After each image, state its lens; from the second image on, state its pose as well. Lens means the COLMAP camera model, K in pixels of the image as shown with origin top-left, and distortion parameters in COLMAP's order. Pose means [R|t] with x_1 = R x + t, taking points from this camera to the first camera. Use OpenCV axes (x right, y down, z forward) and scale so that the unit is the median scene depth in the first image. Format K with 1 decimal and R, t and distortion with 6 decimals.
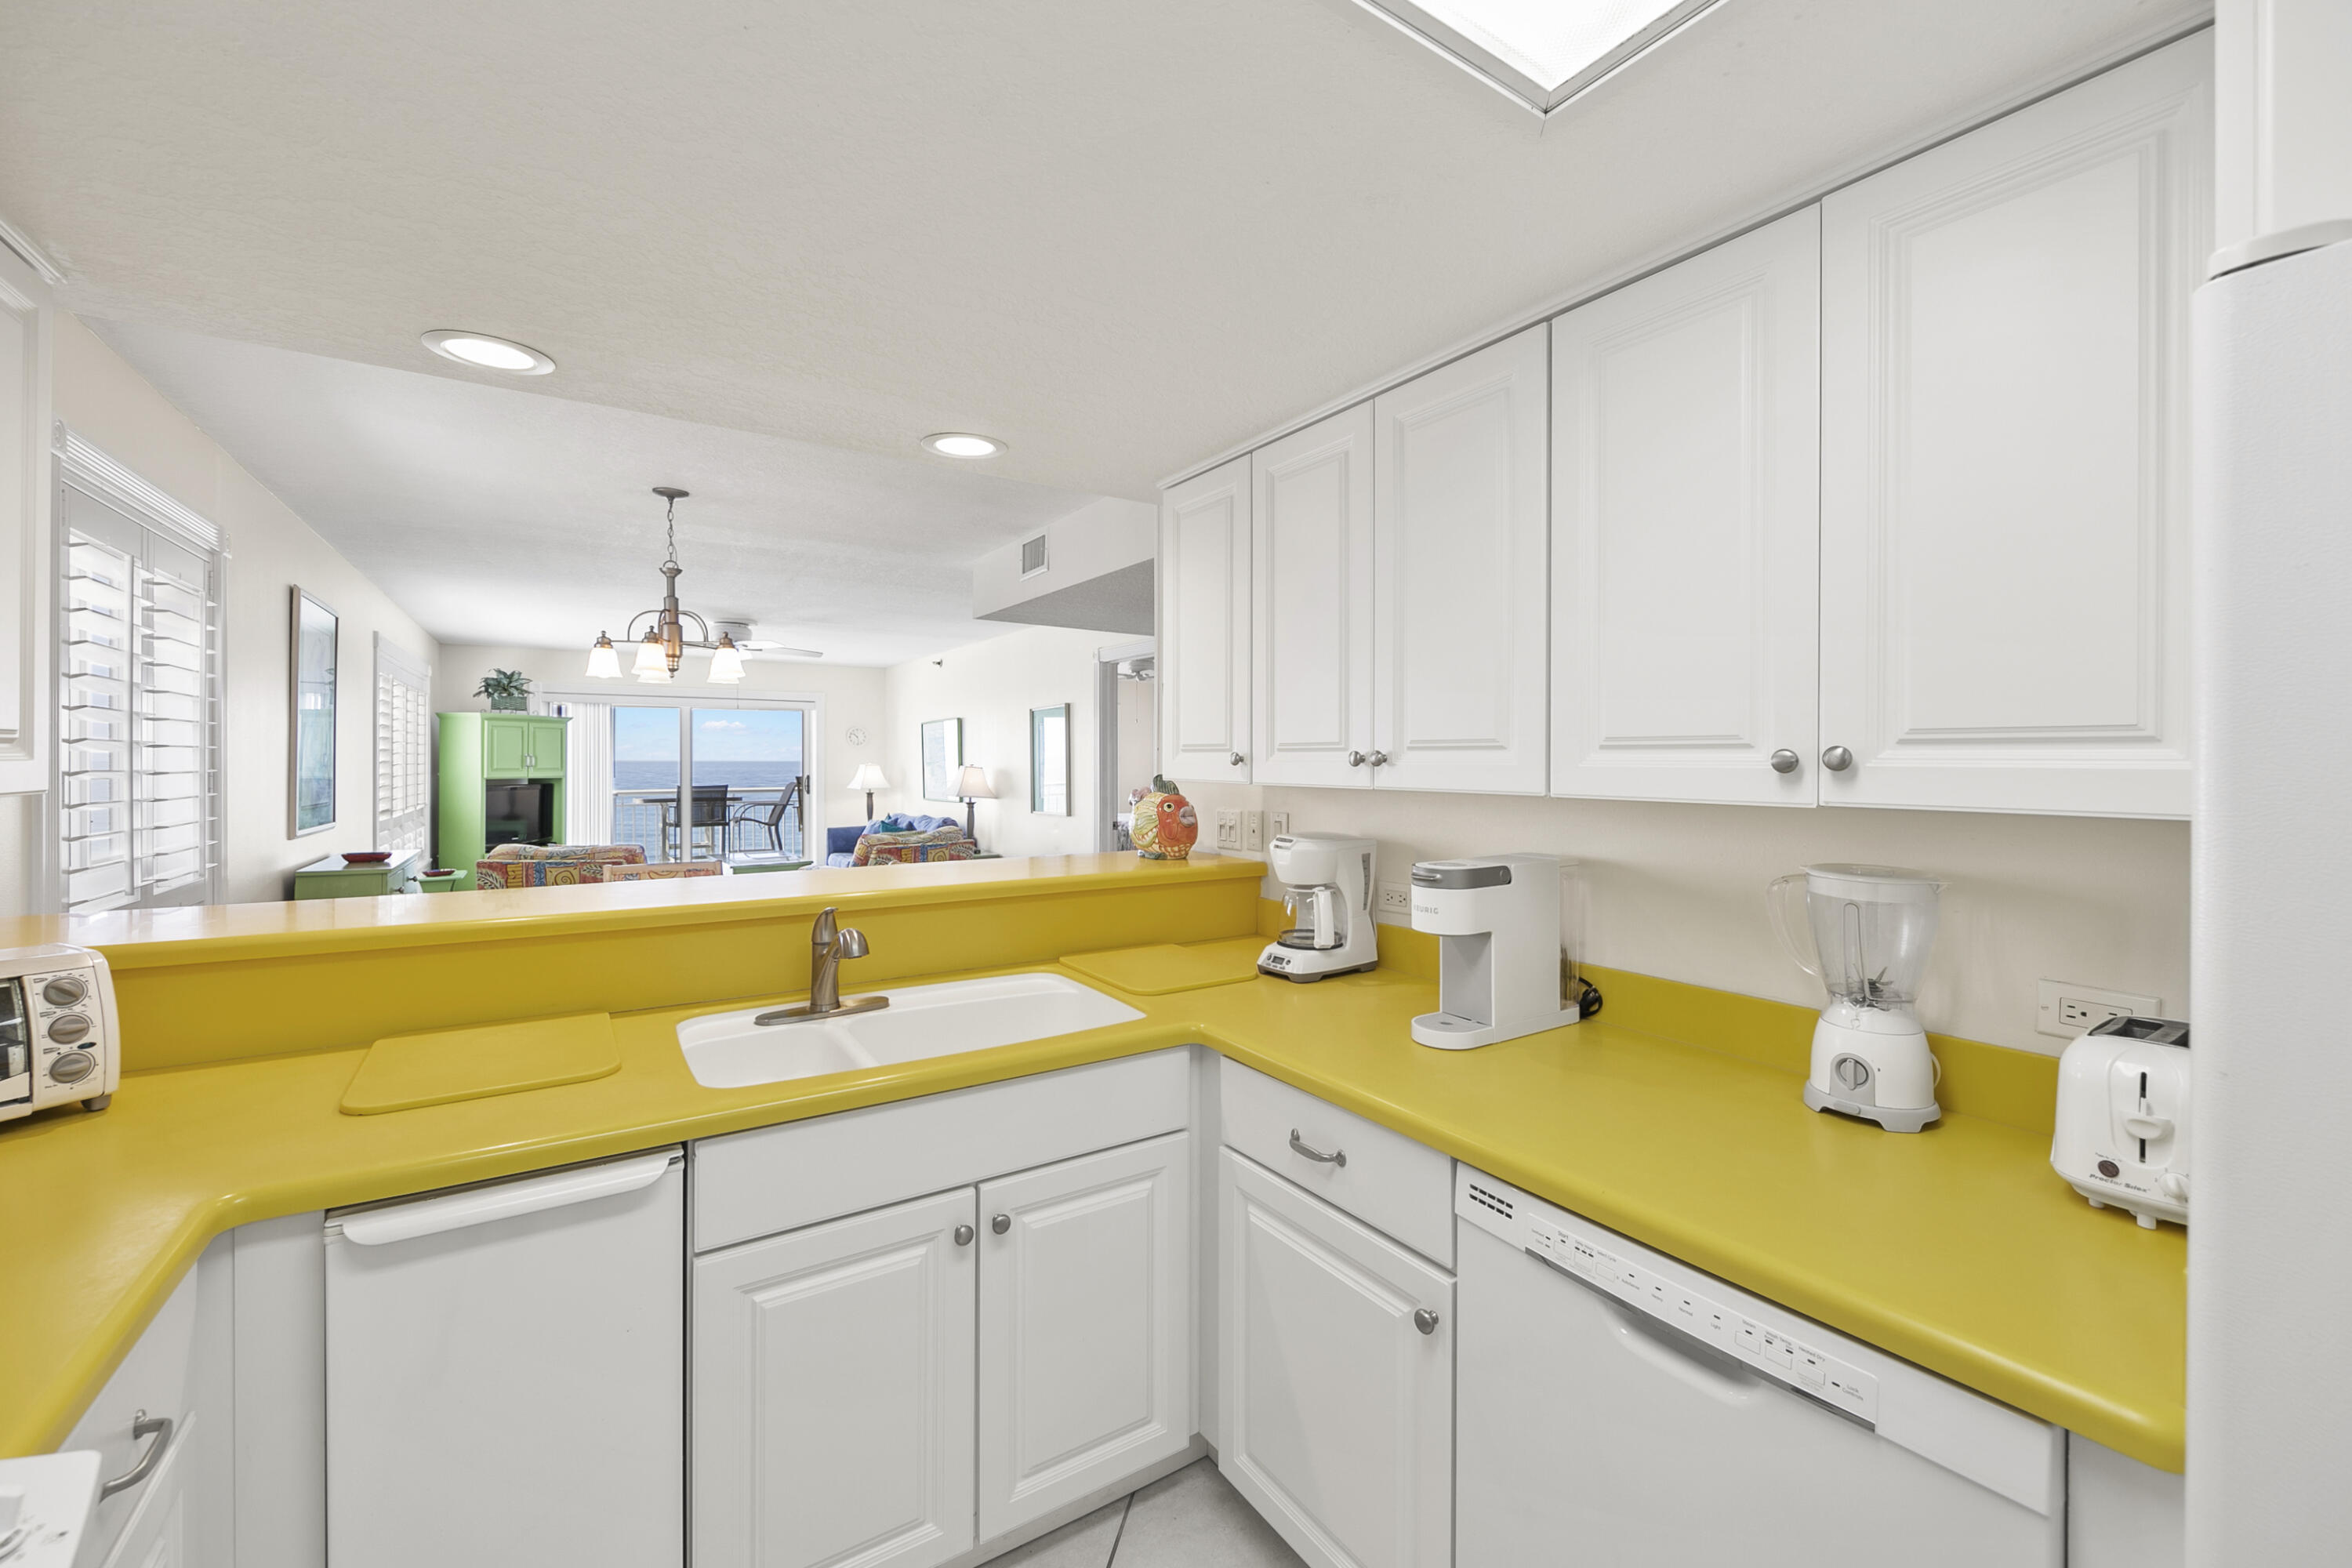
lens RADIAL K [[936.0, 0, 1180.5], [0, 936.0, 760.8], [0, 0, 1]] dist [0.005866, -0.003932]
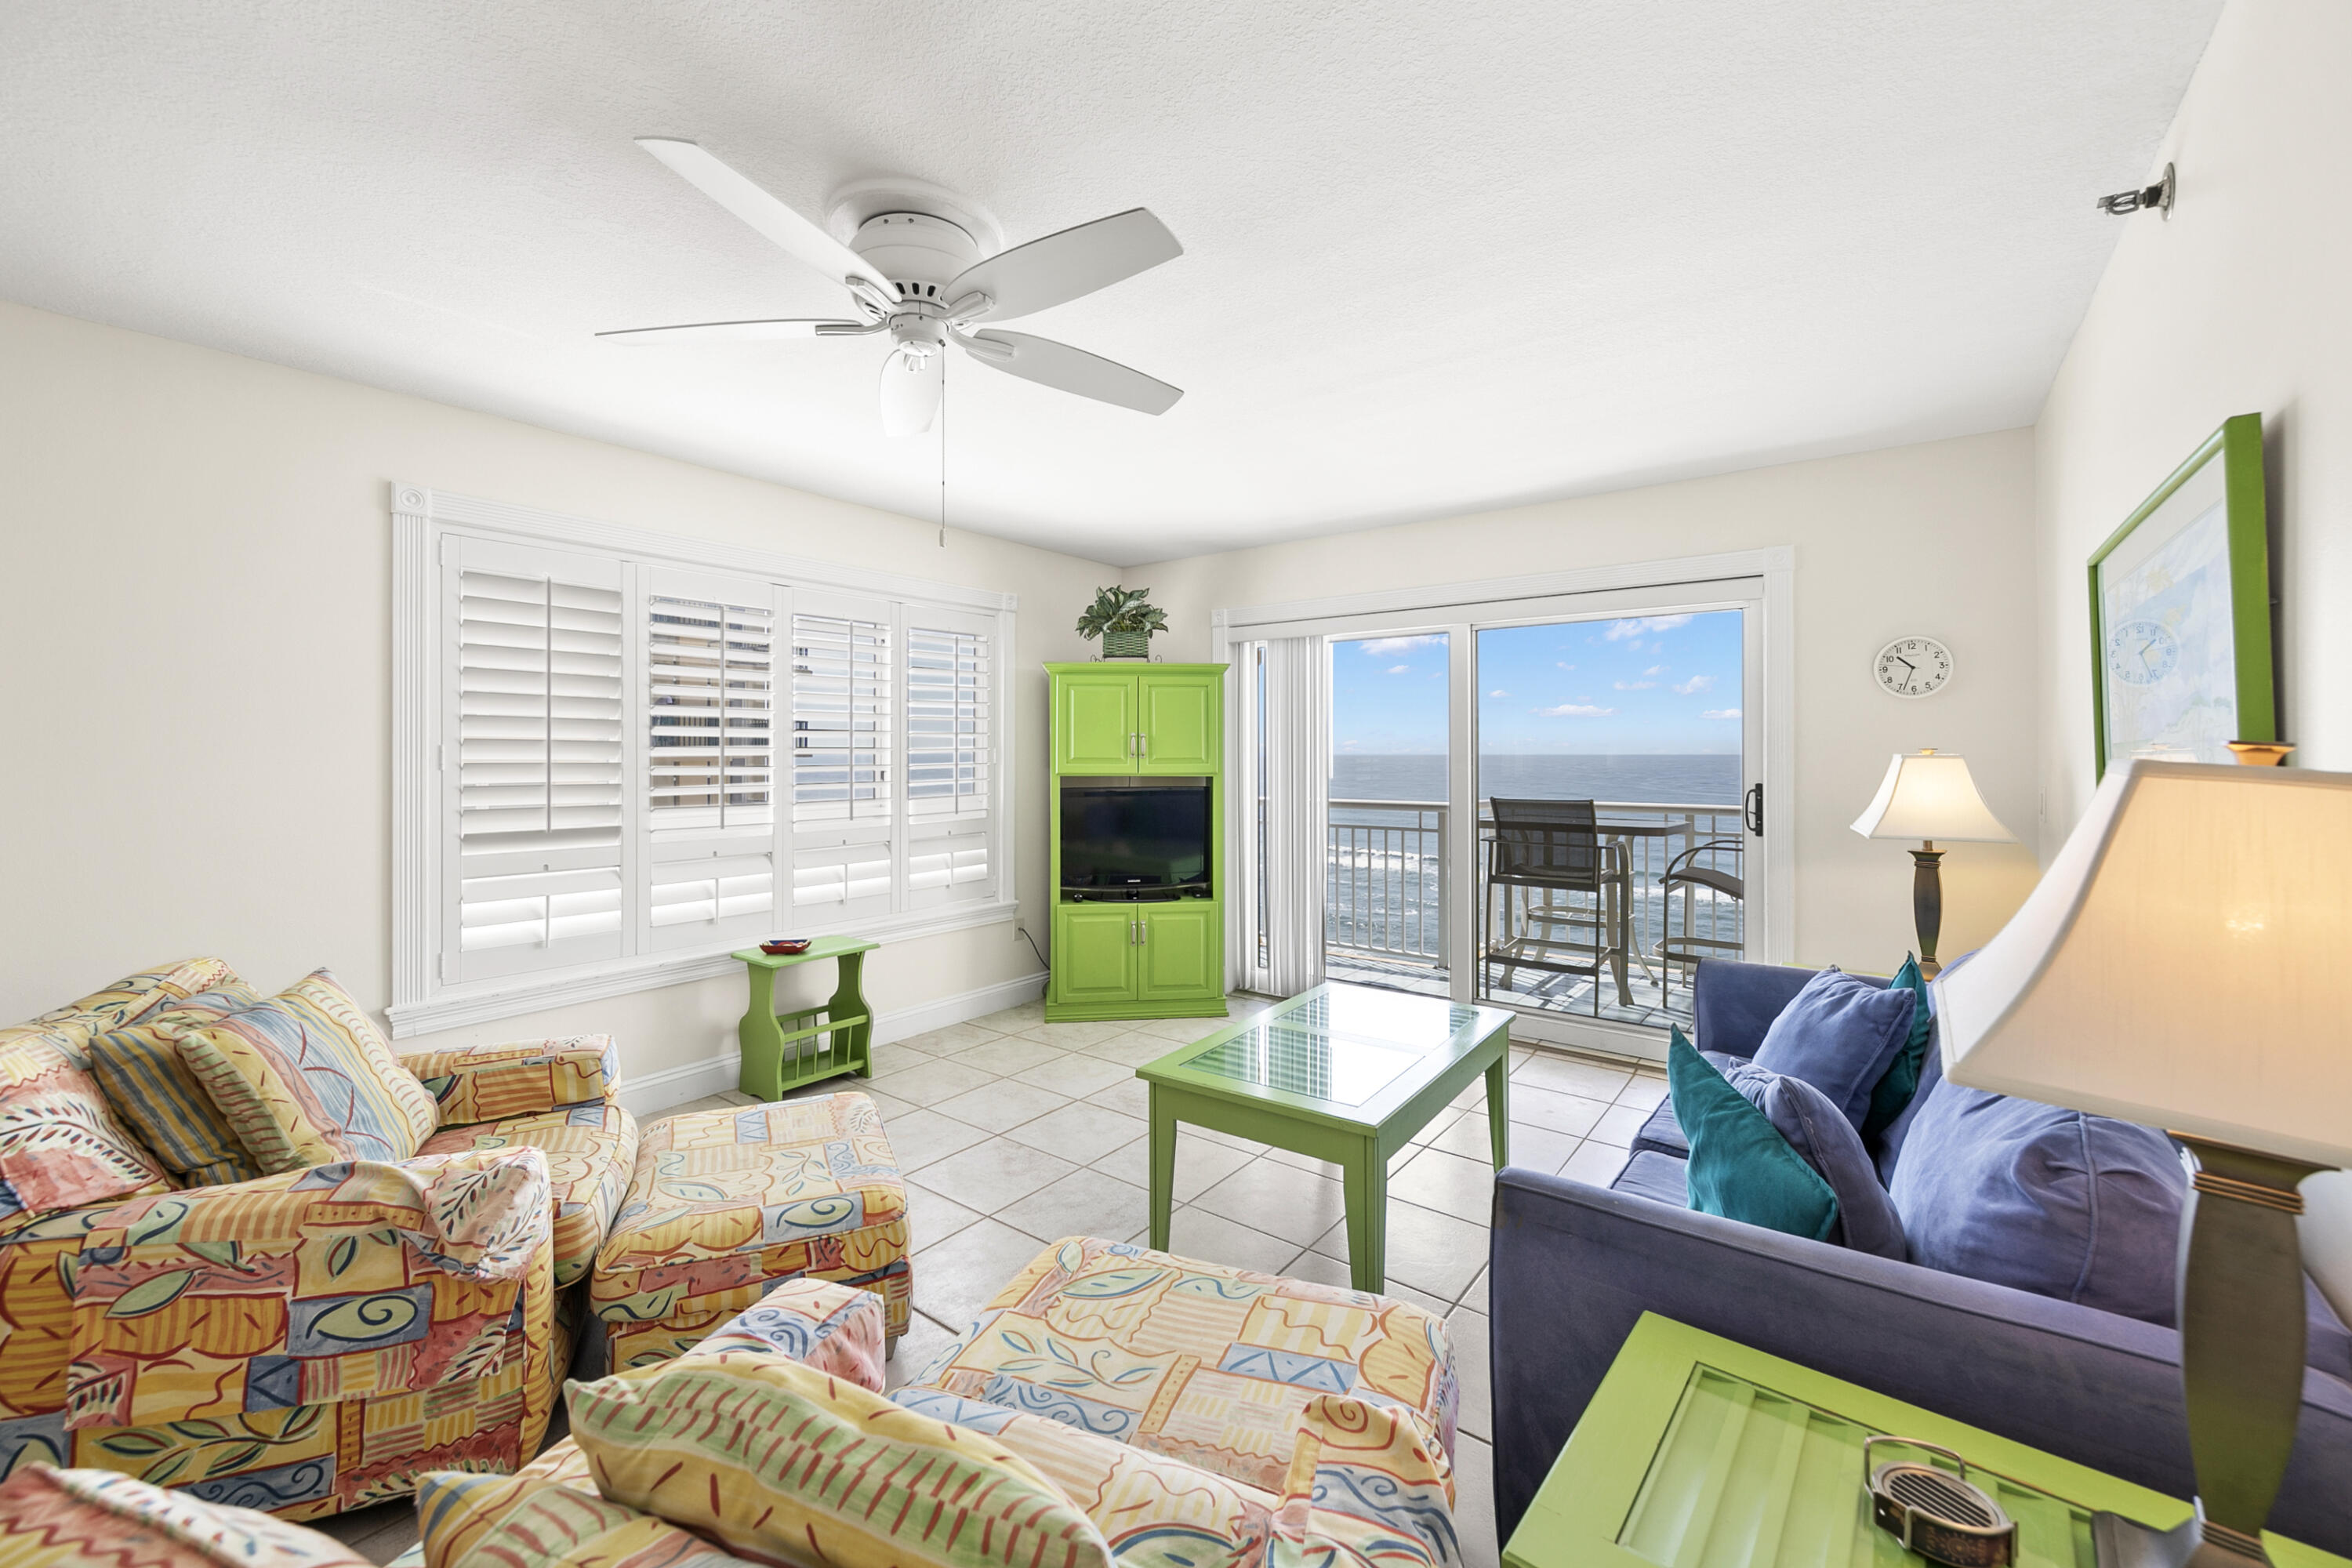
lens RADIAL K [[936.0, 0, 1171.8], [0, 936.0, 744.5], [0, 0, 1]] dist [0.005866, -0.003932]
pose [[0.327125, -0.006879, -0.944956, -0.367583], [-0.002518, 0.999964, -0.008151, 0.010492], [0.944978, 0.005046, 0.327095, 1.898441]]
